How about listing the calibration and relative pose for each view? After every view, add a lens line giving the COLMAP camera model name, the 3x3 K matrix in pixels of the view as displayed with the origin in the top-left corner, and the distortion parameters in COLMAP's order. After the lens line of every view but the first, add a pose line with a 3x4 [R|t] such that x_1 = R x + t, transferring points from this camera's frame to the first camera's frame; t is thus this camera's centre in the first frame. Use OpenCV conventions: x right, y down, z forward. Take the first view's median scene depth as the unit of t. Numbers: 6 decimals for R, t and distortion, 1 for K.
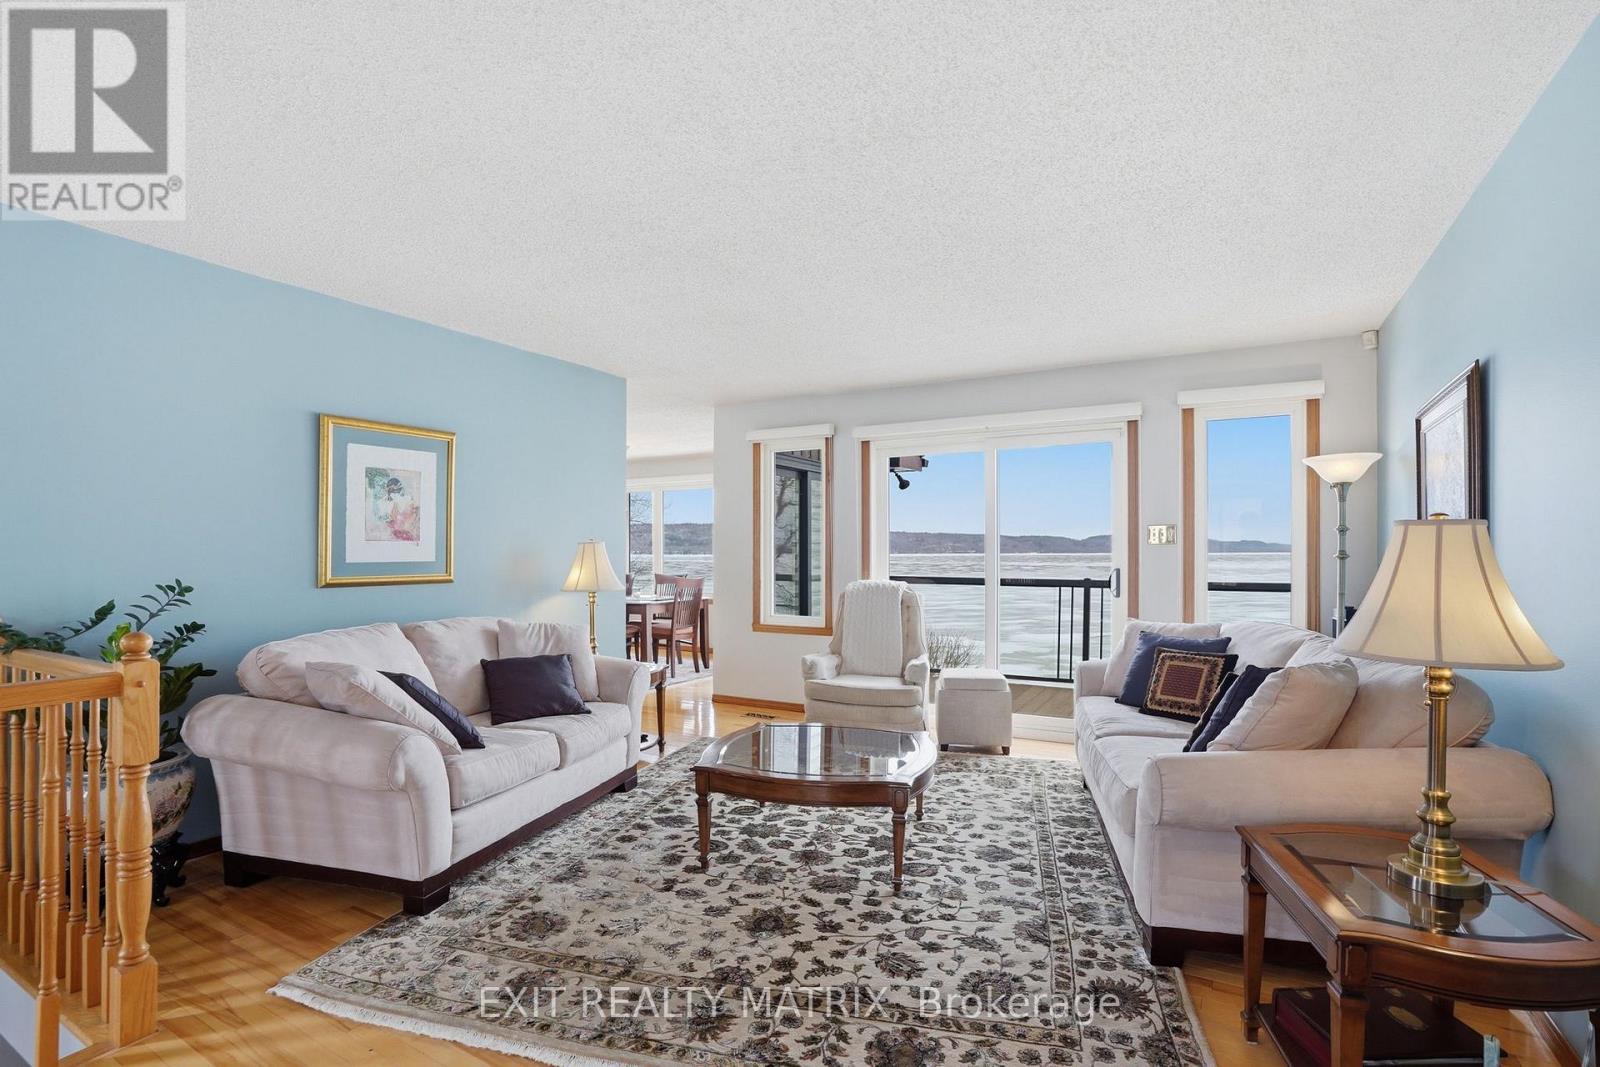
lens RADIAL K [[754.7, 0, 804.7], [0, 754.7, 535.9], [0, 0, 1]] dist [-0.041048, 0.004110]
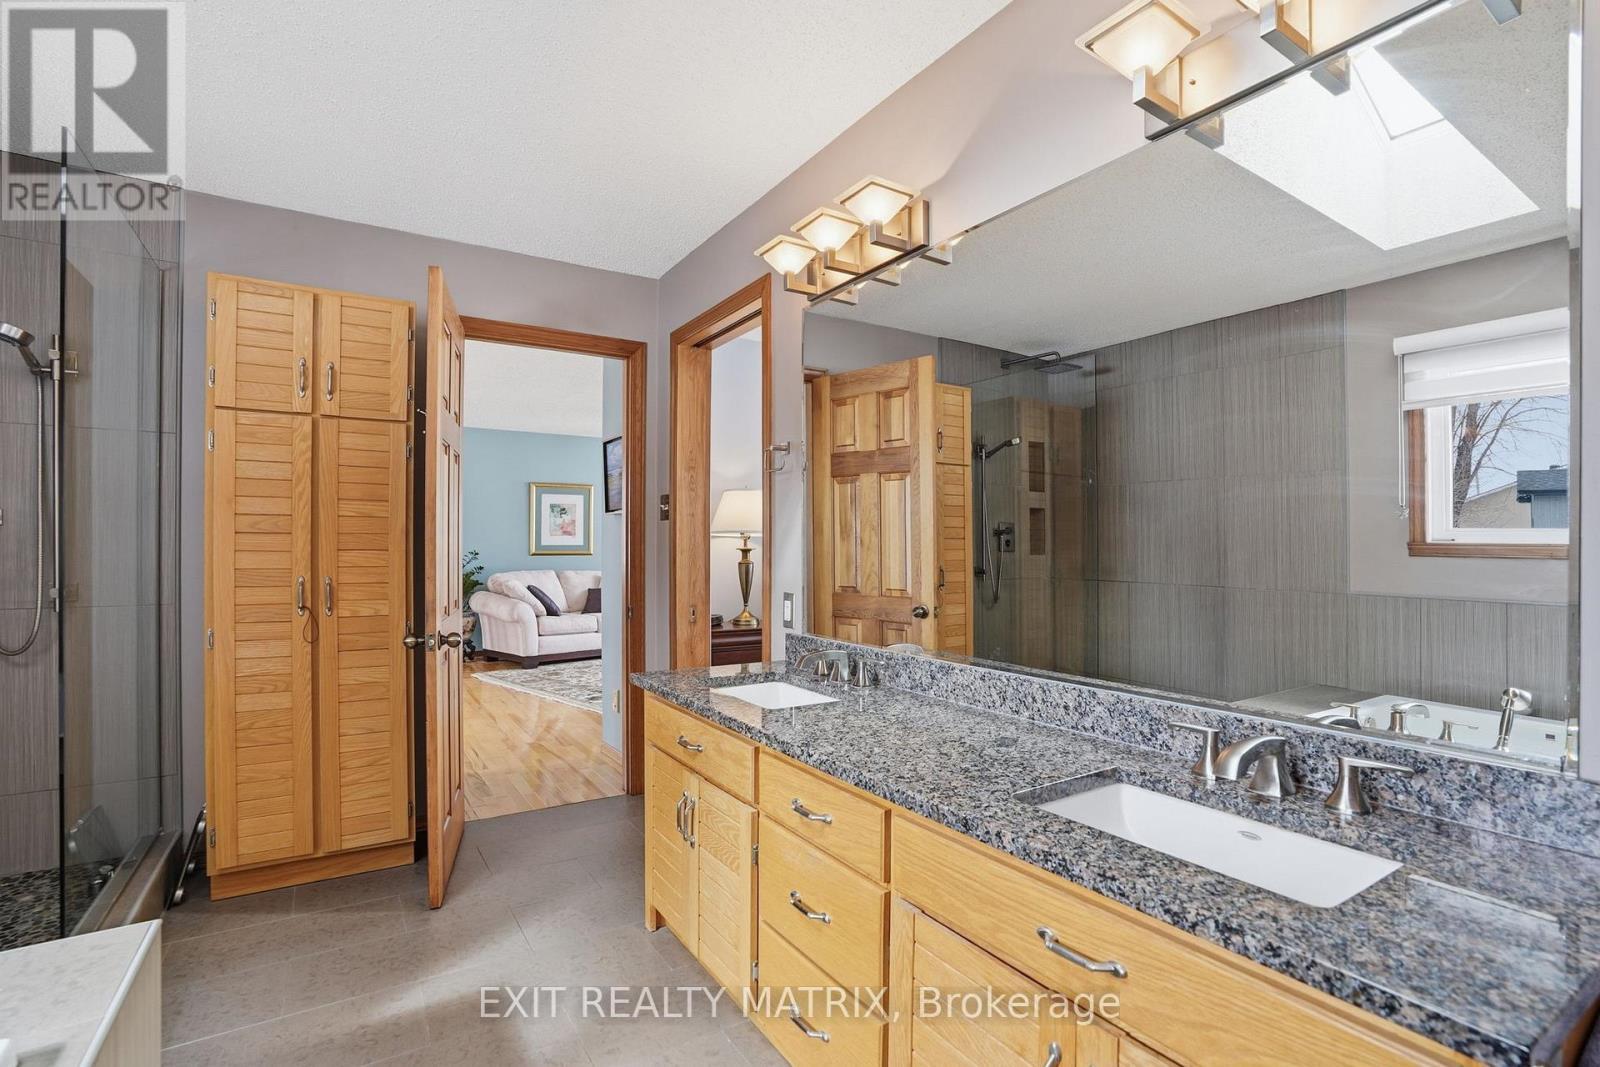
lens RADIAL K [[754.7, 0, 798.0], [0, 754.7, 536.1], [0, 0, 1]] dist [-0.041048, 0.004110]
pose [[0.881272, 0.002871, -0.472601, 1.285552], [0.005503, 0.999851, 0.016335, -0.027639], [0.472578, -0.016996, 0.881125, -0.752868]]
